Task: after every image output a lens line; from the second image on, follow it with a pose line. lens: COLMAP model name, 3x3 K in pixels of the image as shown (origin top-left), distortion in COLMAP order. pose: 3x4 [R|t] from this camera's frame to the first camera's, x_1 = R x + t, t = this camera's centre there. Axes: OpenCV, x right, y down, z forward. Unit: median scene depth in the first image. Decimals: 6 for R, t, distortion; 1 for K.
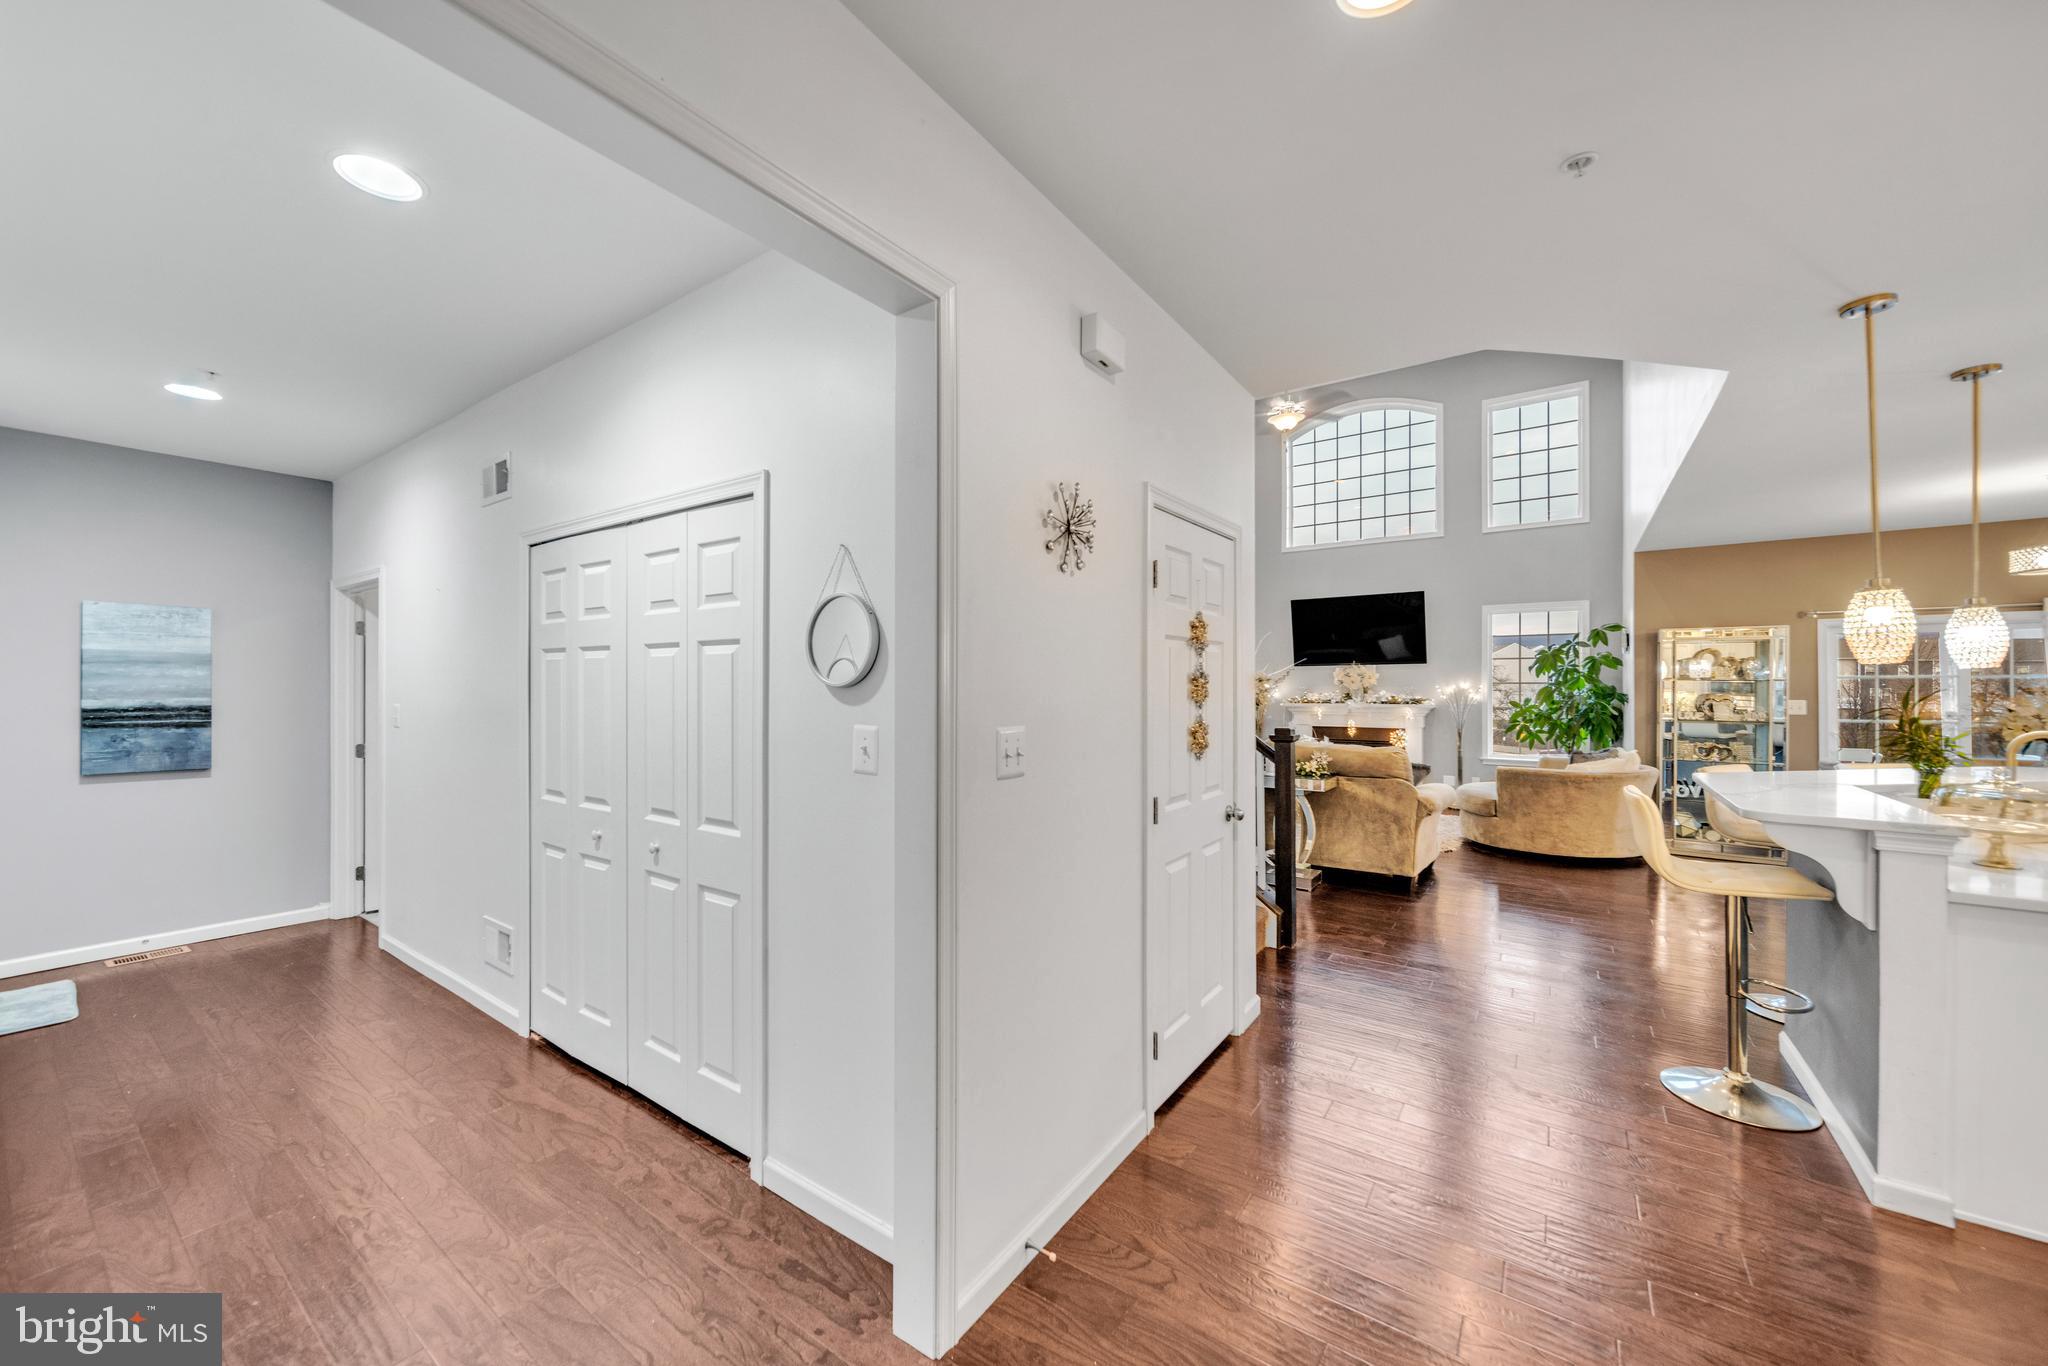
lens RADIAL K [[755.1, 0, 1020.9], [0, 755.1, 684.4], [0, 0, 1]] dist [-0.000704, -0.000122]
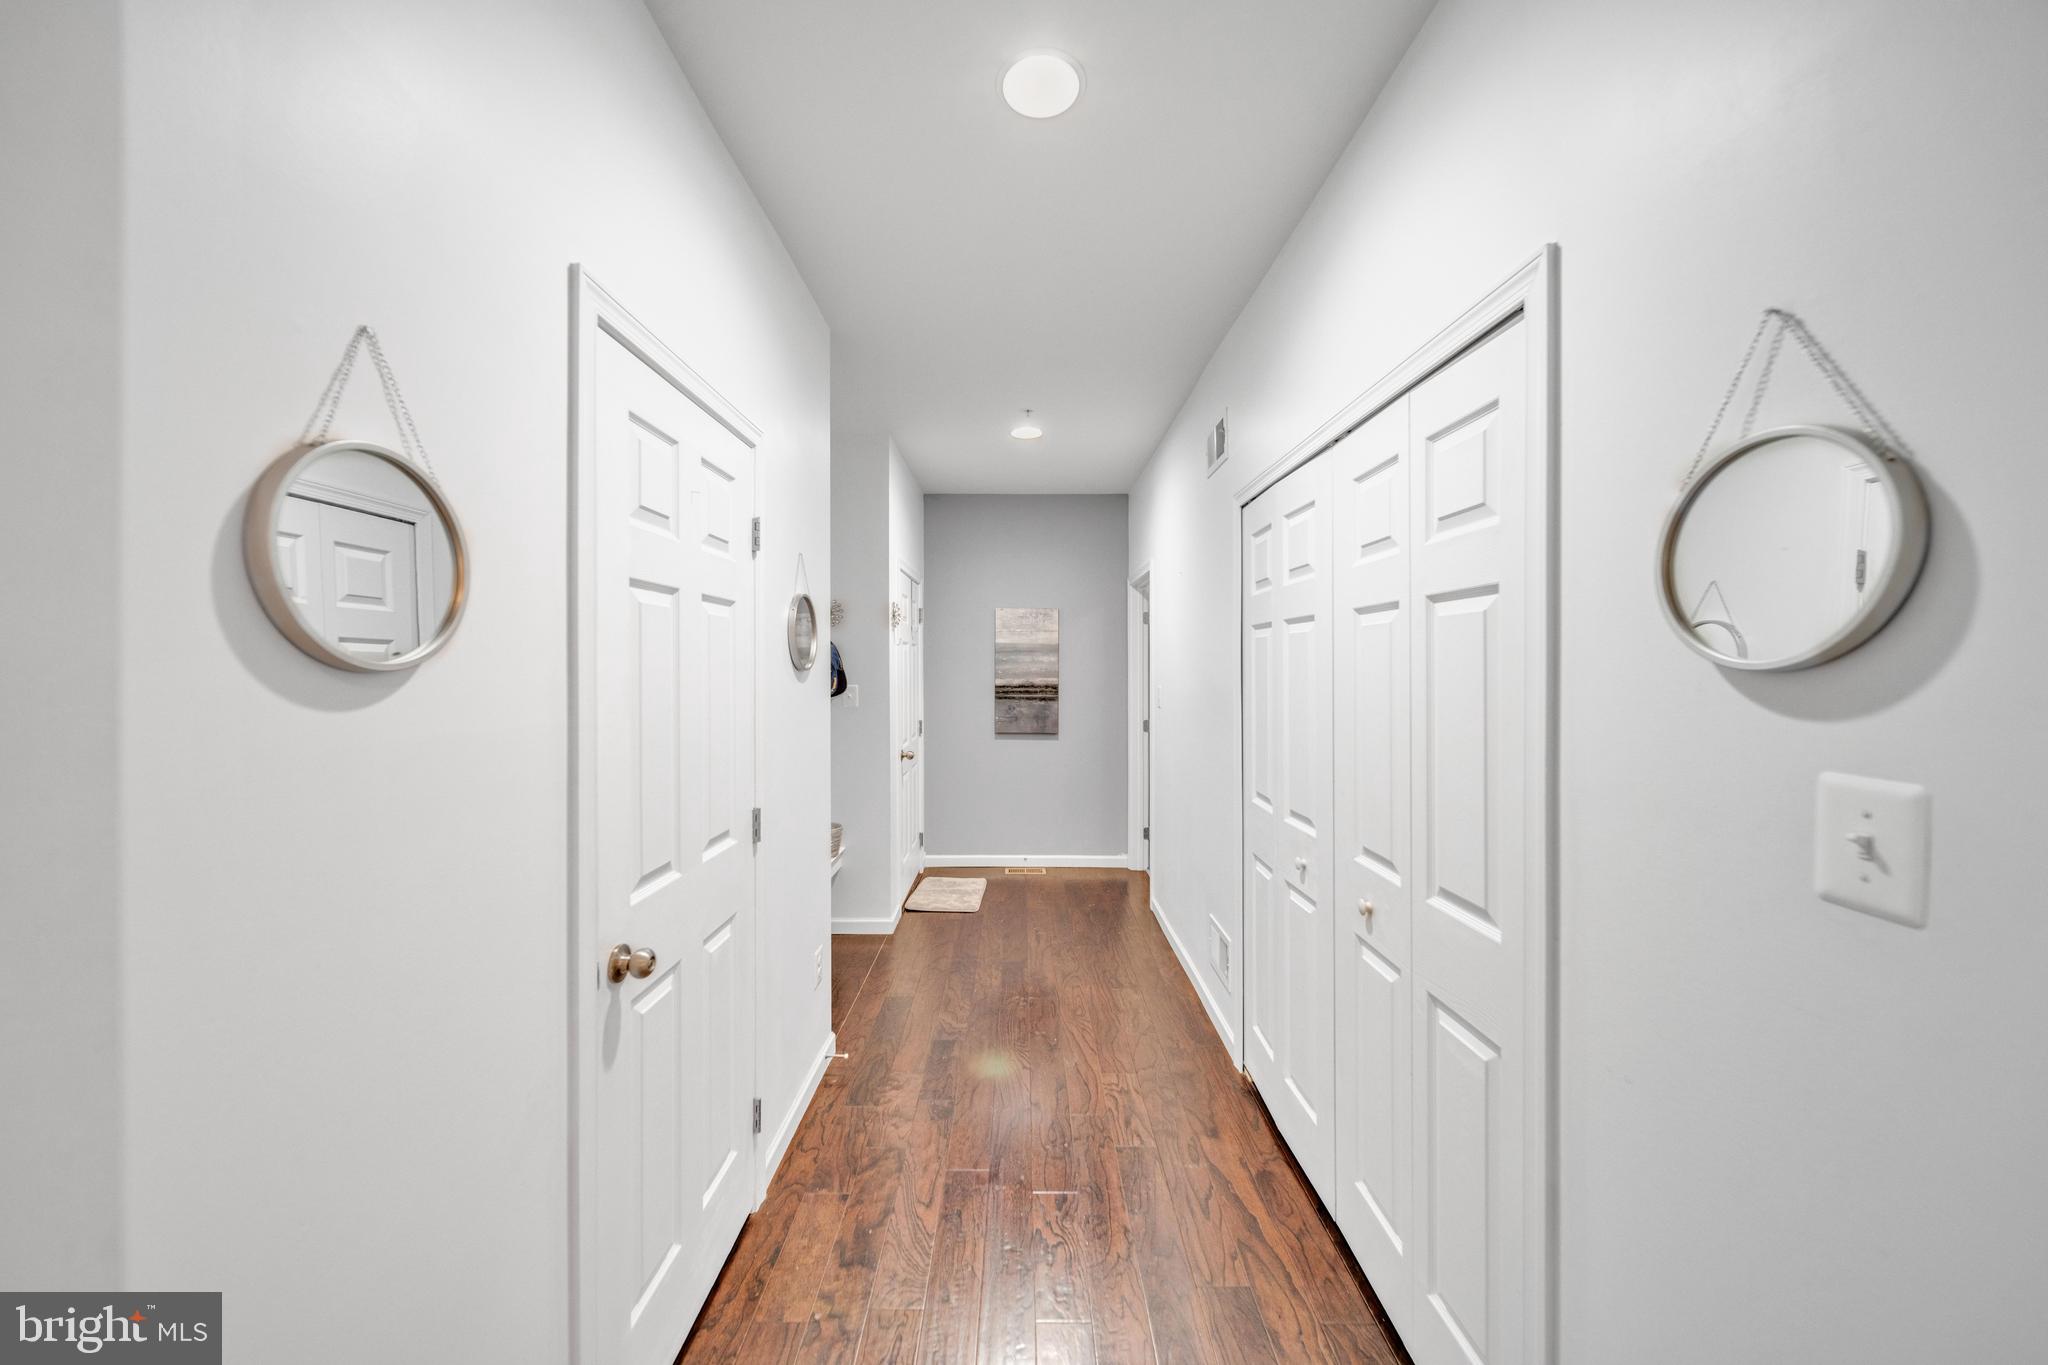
lens RADIAL K [[755.1, 0, 1025.8], [0, 755.1, 670.0], [0, 0, 1]] dist [-0.000704, -0.000122]
pose [[0.586553, -0.000988, -0.809910, -0.097057], [0.005975, 0.999977, 0.003107, -0.000566], [0.809889, -0.006662, 0.586546, 0.300024]]
